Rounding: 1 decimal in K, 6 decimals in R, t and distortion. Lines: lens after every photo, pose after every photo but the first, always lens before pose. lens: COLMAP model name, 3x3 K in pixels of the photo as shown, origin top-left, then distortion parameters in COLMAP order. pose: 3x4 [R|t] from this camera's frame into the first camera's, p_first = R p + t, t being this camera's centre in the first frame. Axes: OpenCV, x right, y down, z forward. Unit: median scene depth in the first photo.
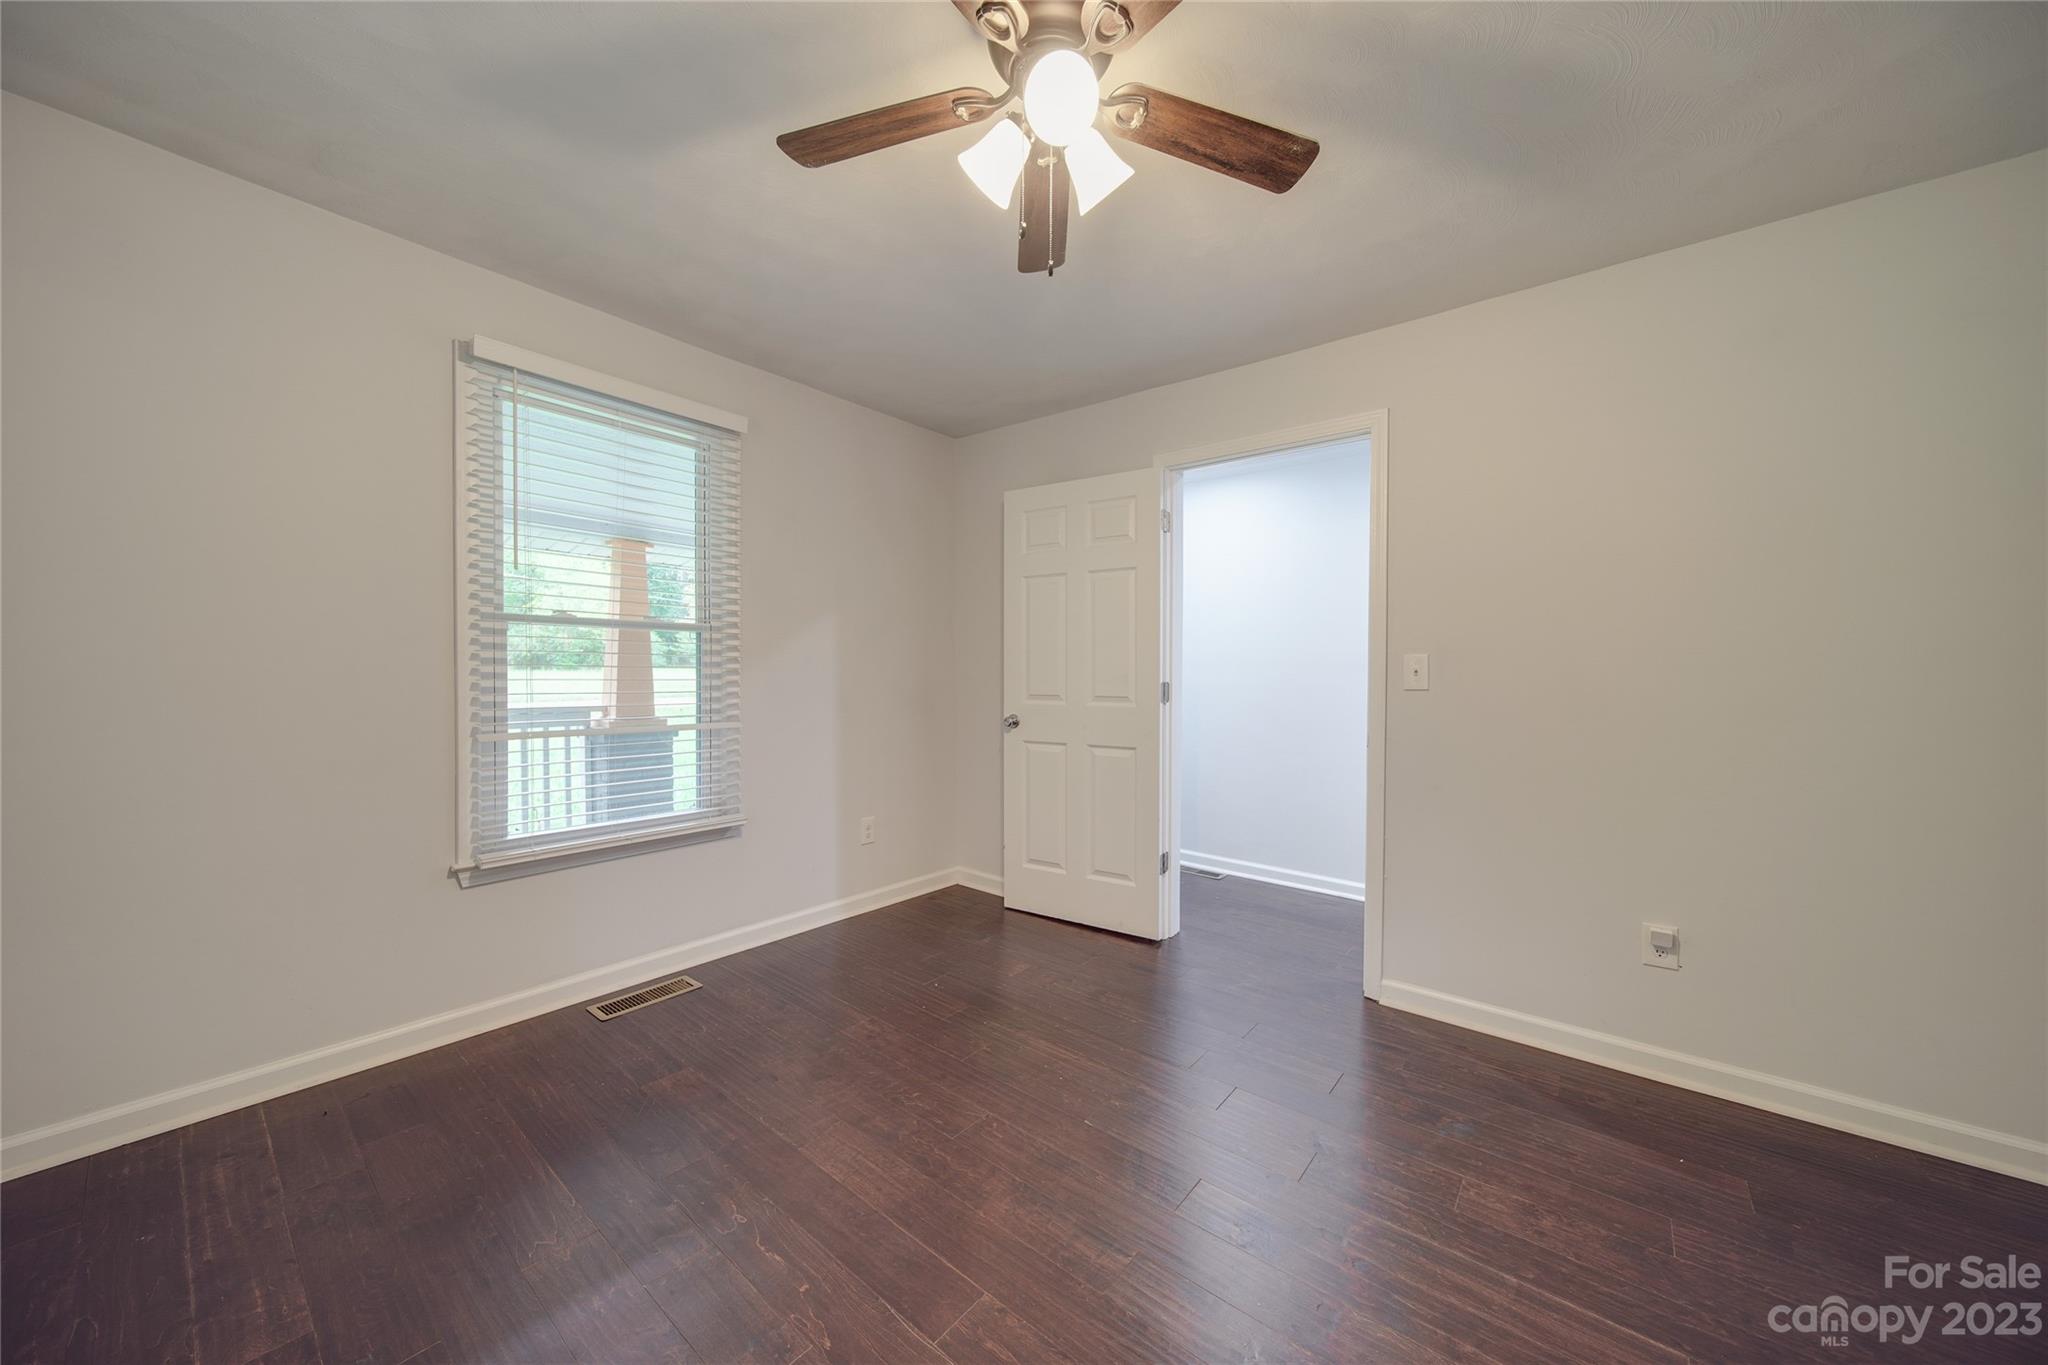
lens RADIAL K [[717.0, 0, 1027.6], [0, 717.0, 681.0], [0, 0, 1]] dist [0.000681, -0.000392]
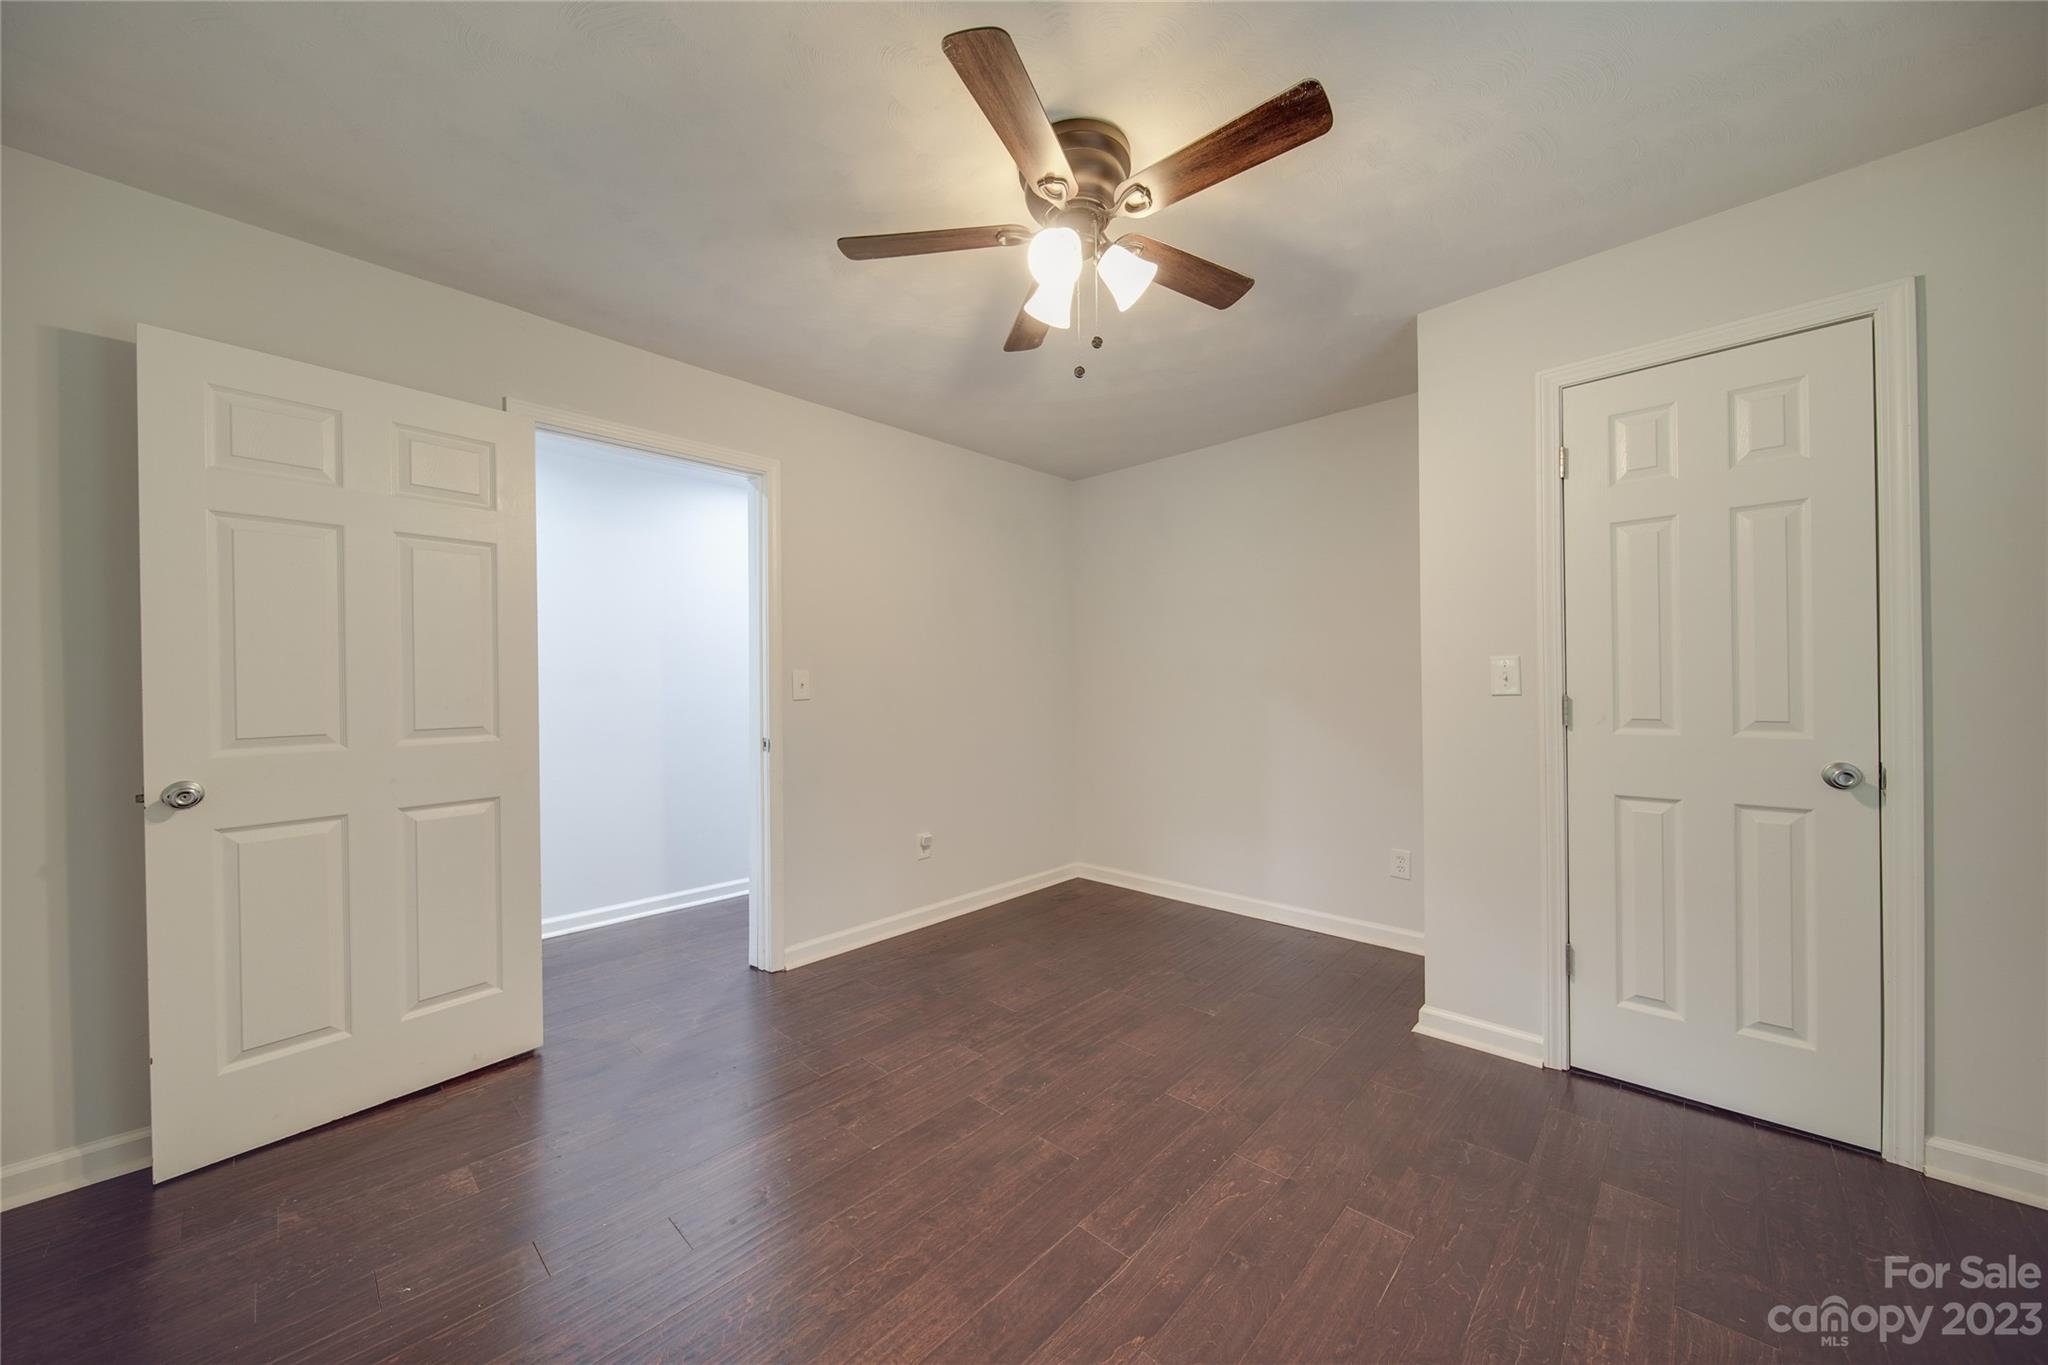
lens RADIAL K [[717.0, 0, 1028.1], [0, 717.0, 679.0], [0, 0, 1]] dist [0.000681, -0.000392]
pose [[0.074177, -0.003290, 0.997240, -0.640251], [0.024120, 0.999708, 0.001504, -0.014881], [-0.996953, 0.023942, 0.074235, 0.514947]]
